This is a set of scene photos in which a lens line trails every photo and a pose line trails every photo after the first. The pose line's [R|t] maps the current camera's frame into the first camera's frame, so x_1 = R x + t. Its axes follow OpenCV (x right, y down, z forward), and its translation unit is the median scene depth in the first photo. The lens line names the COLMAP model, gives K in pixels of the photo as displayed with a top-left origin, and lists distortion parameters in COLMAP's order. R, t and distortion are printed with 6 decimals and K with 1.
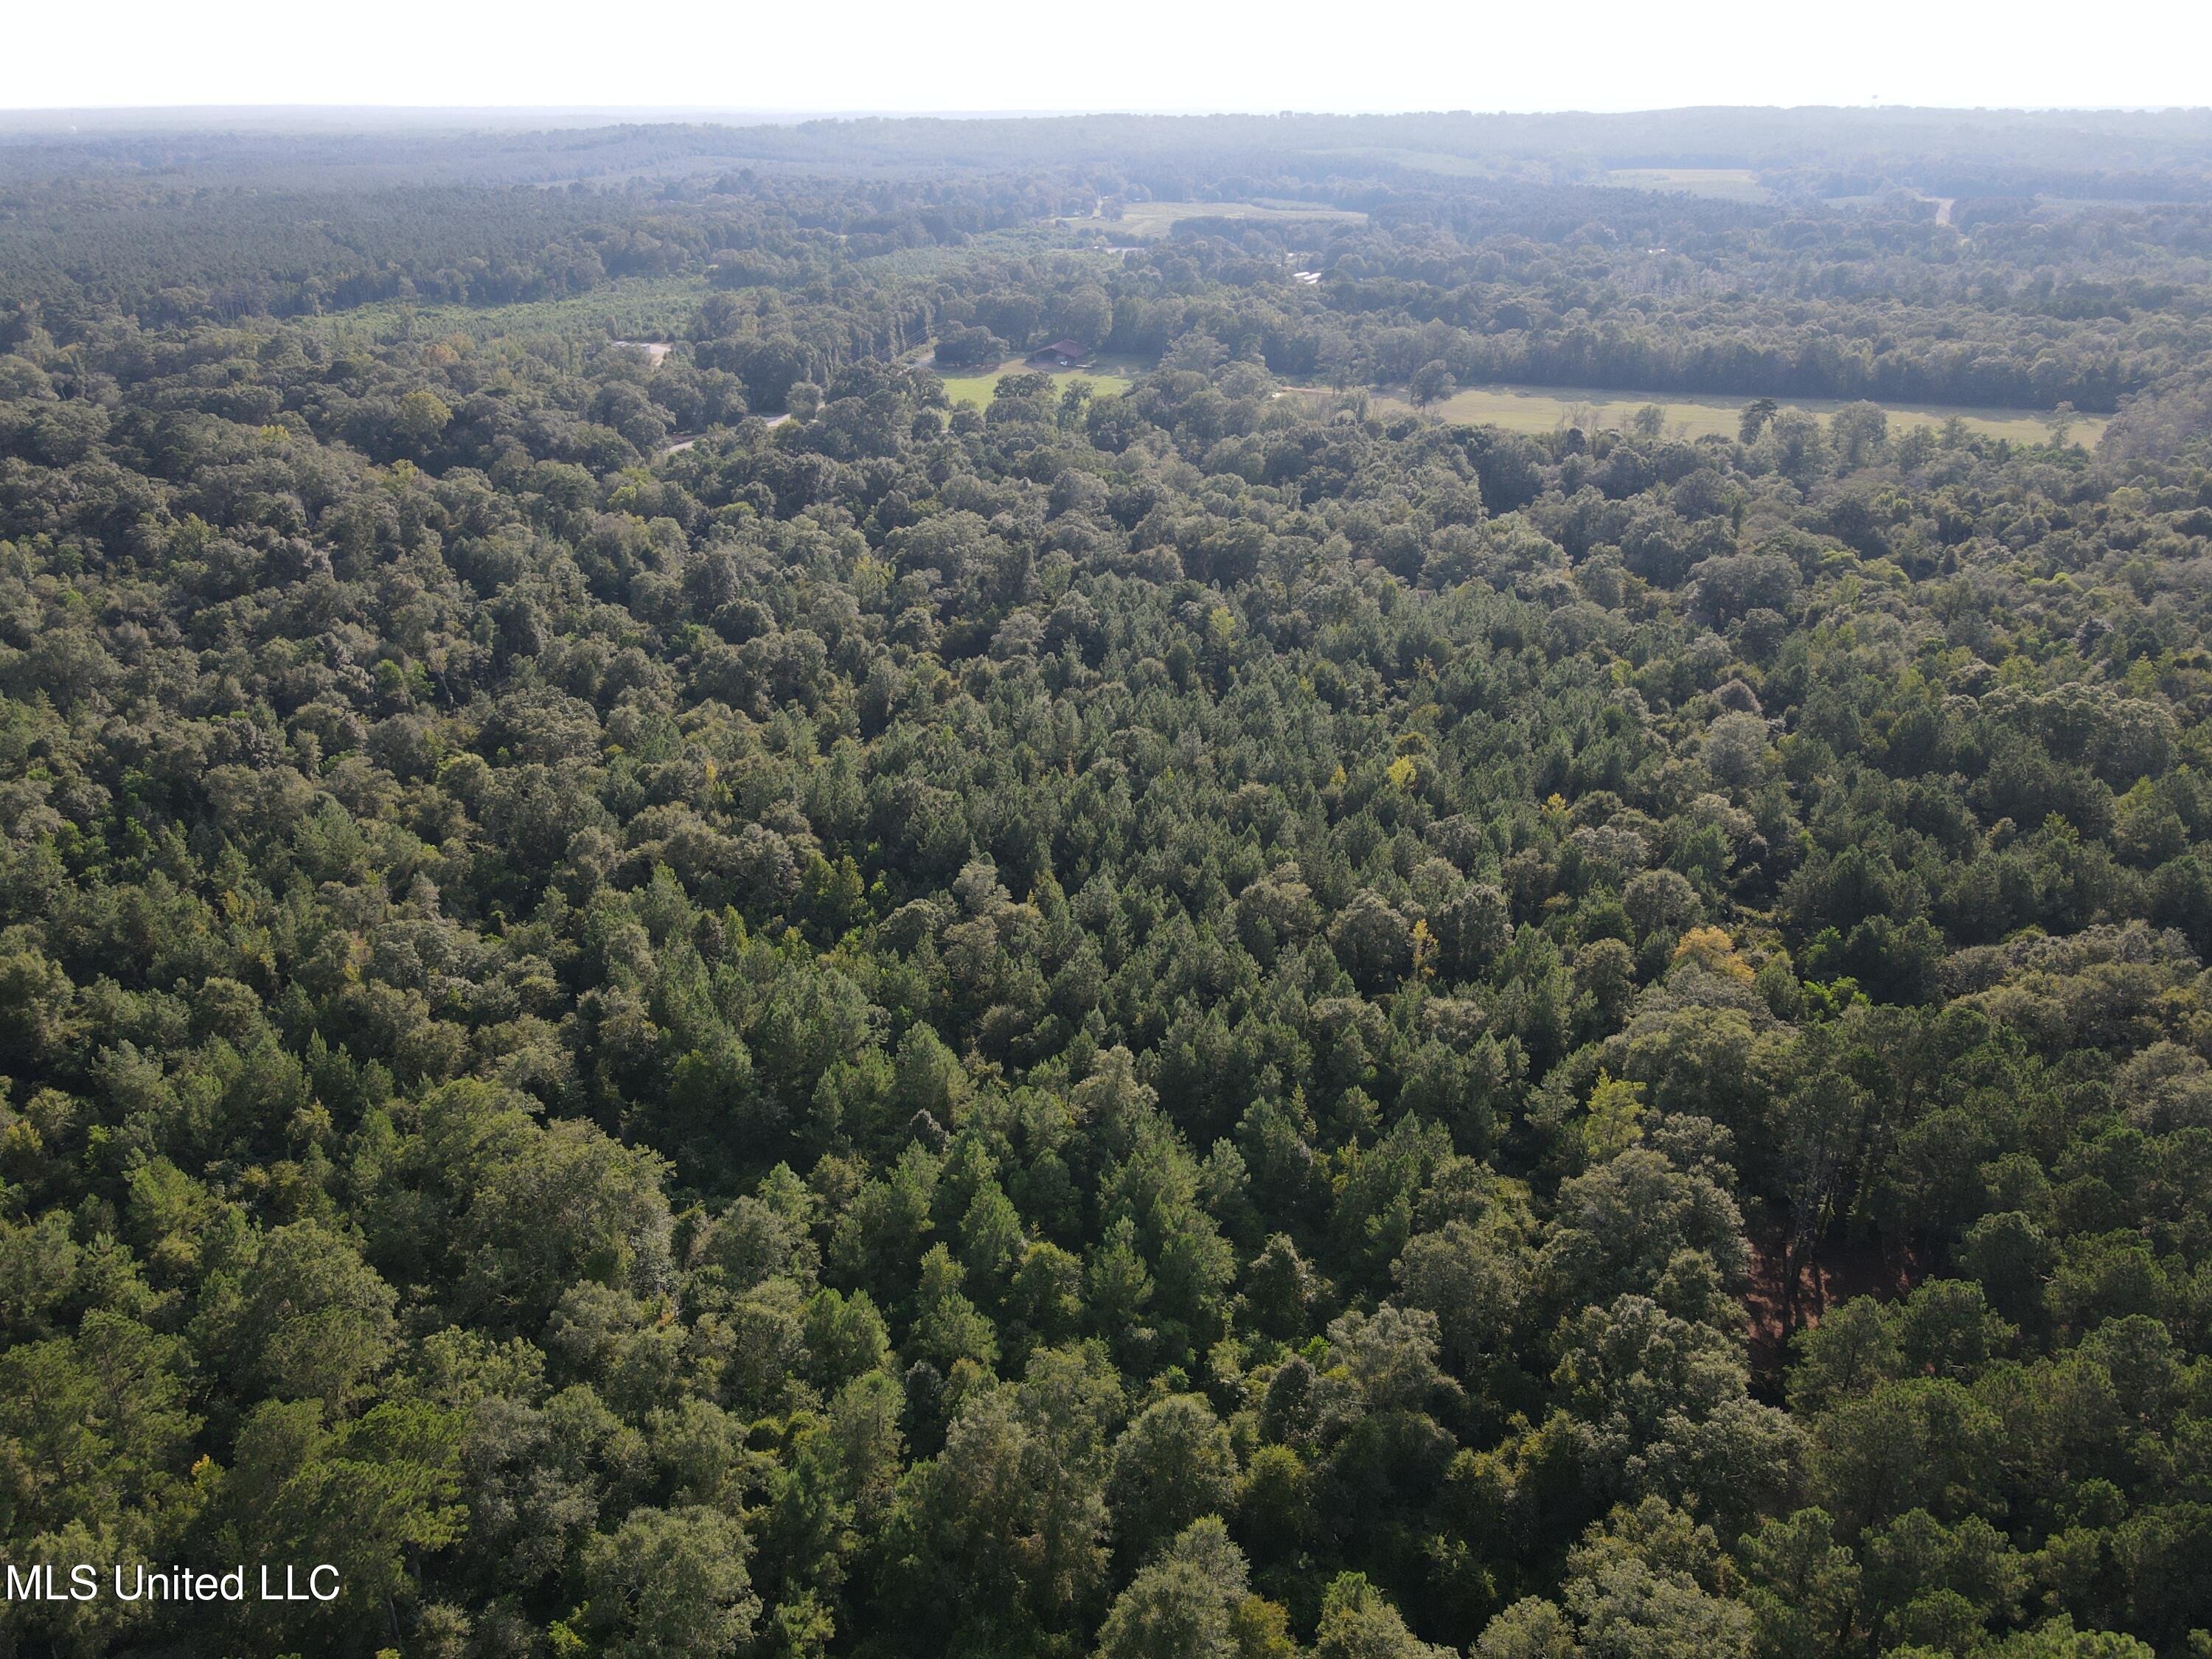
lens RADIAL K [[1645.5, 0, 1107.6], [0, 1645.5, 824.4], [0, 0, 1]] dist [0.004482, 0.017792]
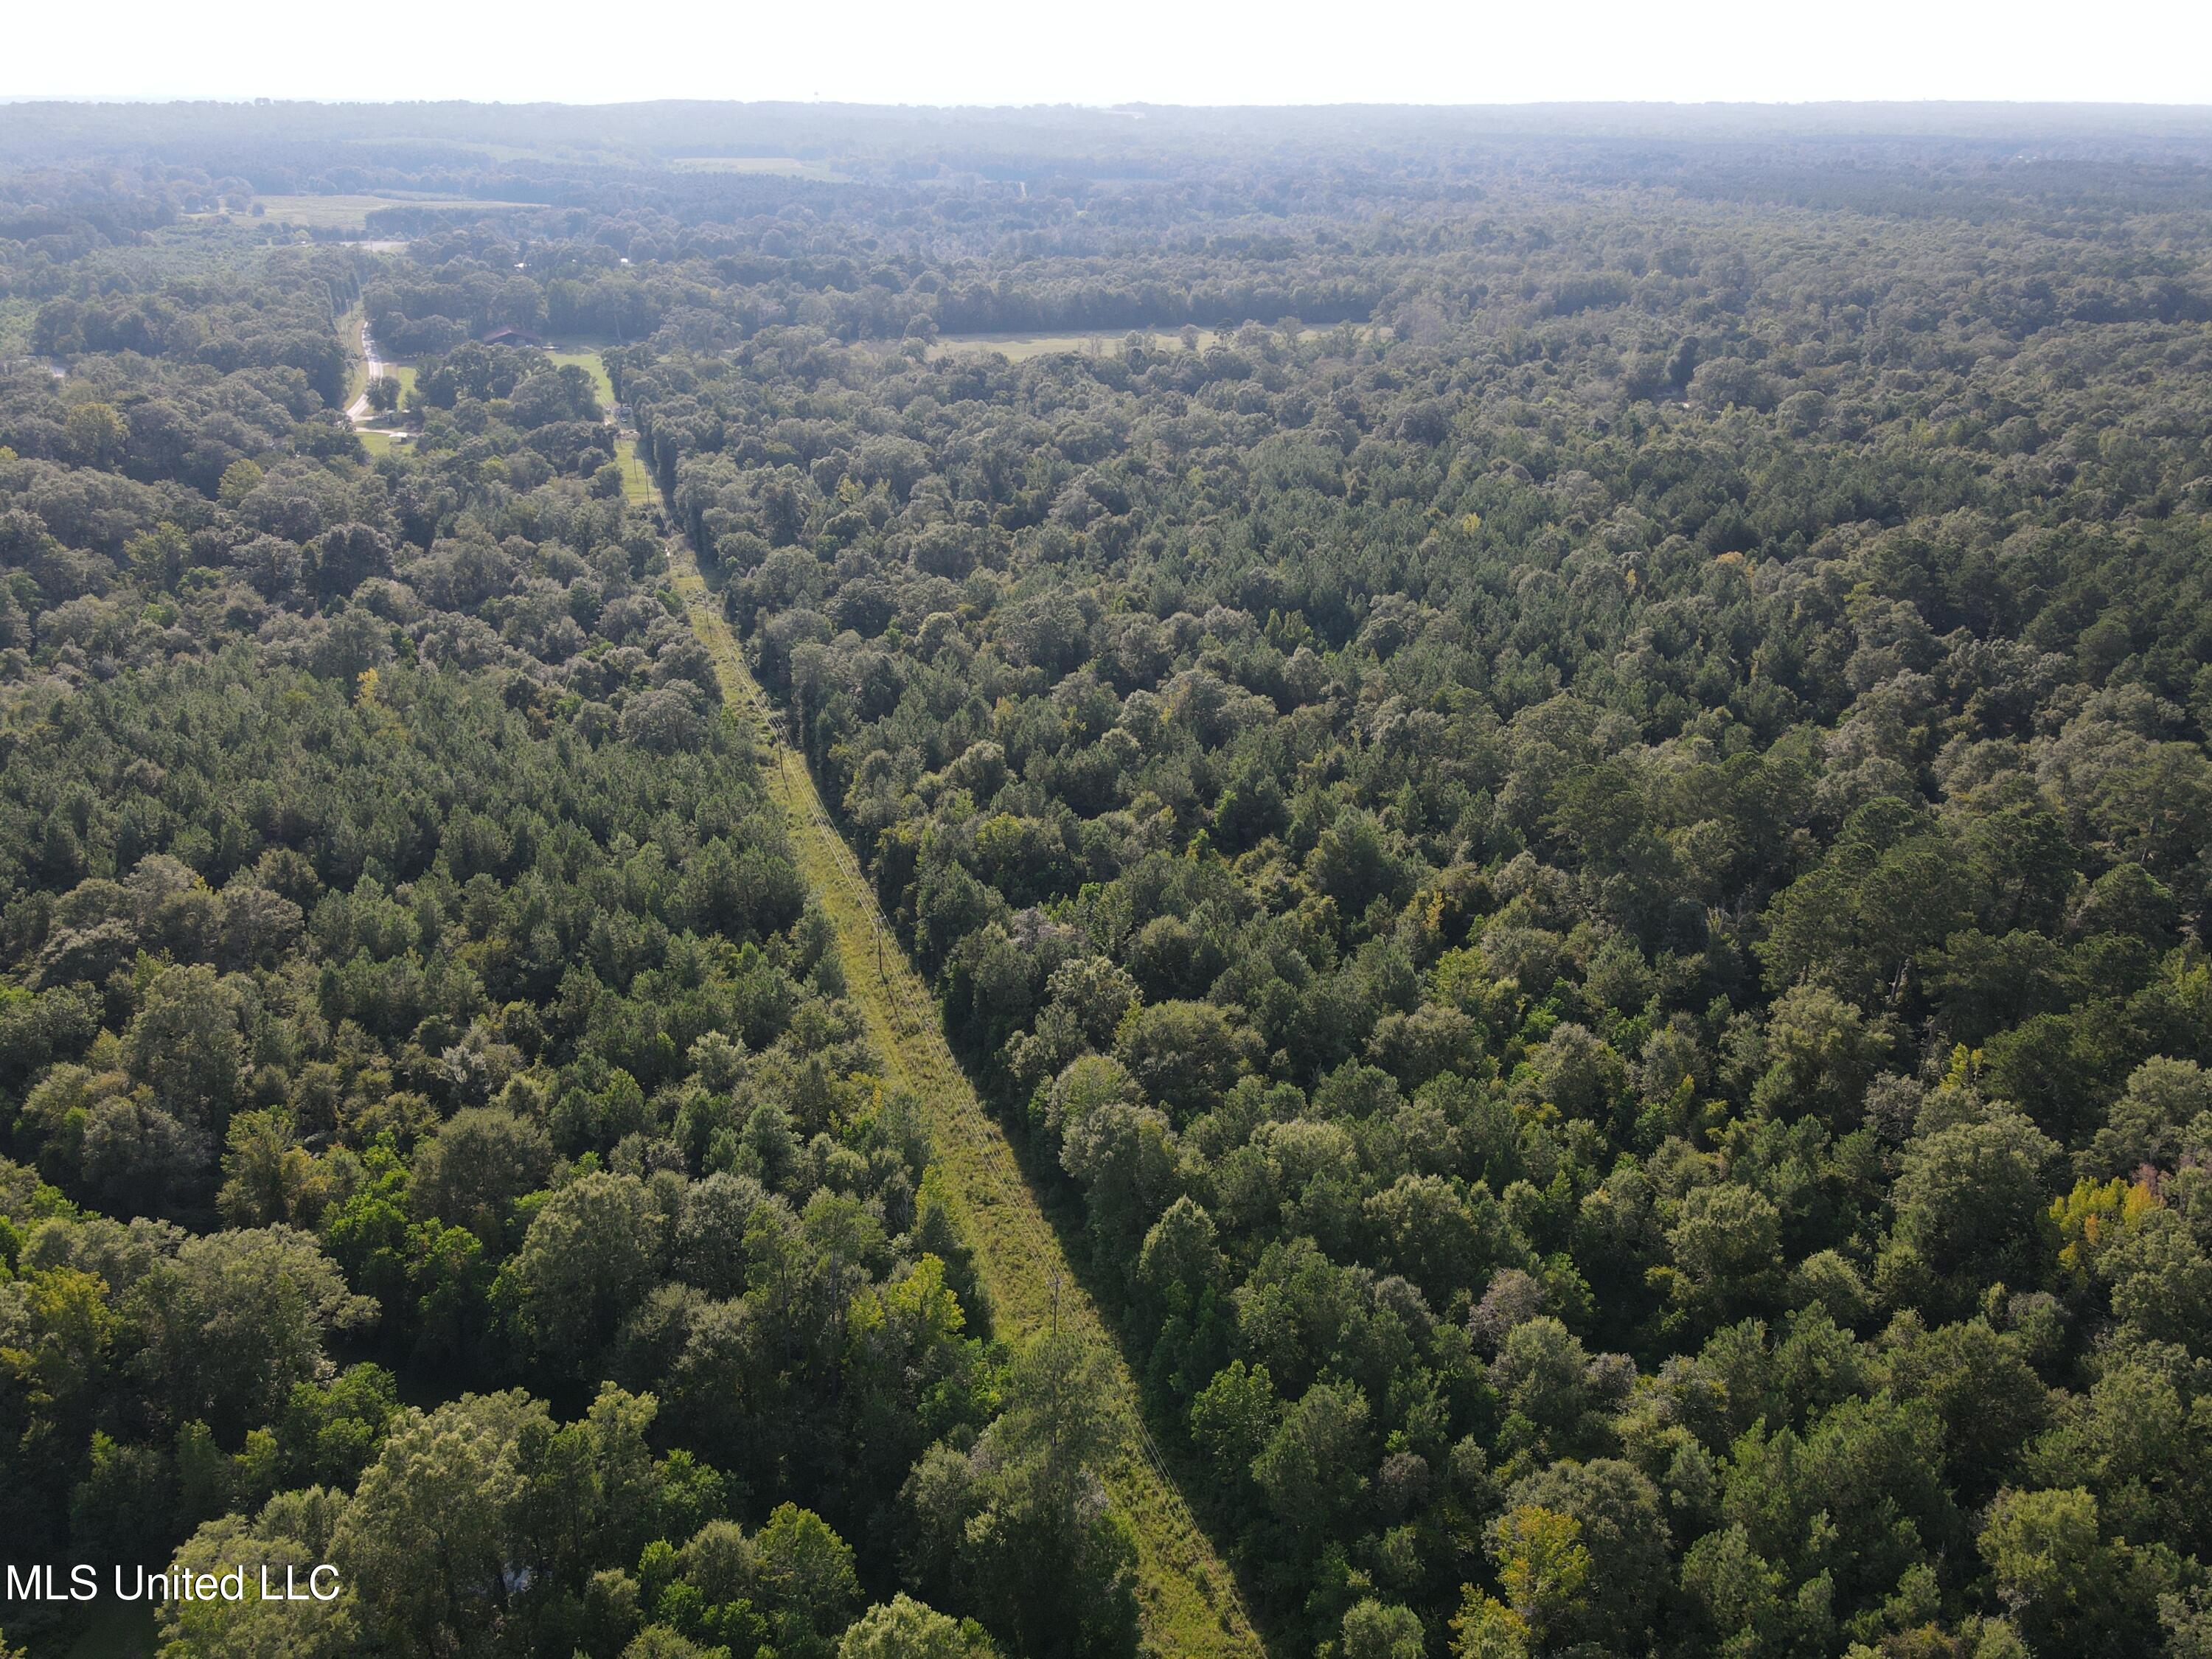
lens RADIAL K [[1645.5, 0, 1116.2], [0, 1645.5, 849.0], [0, 0, 1]] dist [0.004482, 0.017792]
pose [[0.798008, -0.241441, 0.552168, -0.395947], [0.232412, 0.968658, 0.087667, 0.018997], [-0.556028, 0.058371, 0.829111, -0.036764]]
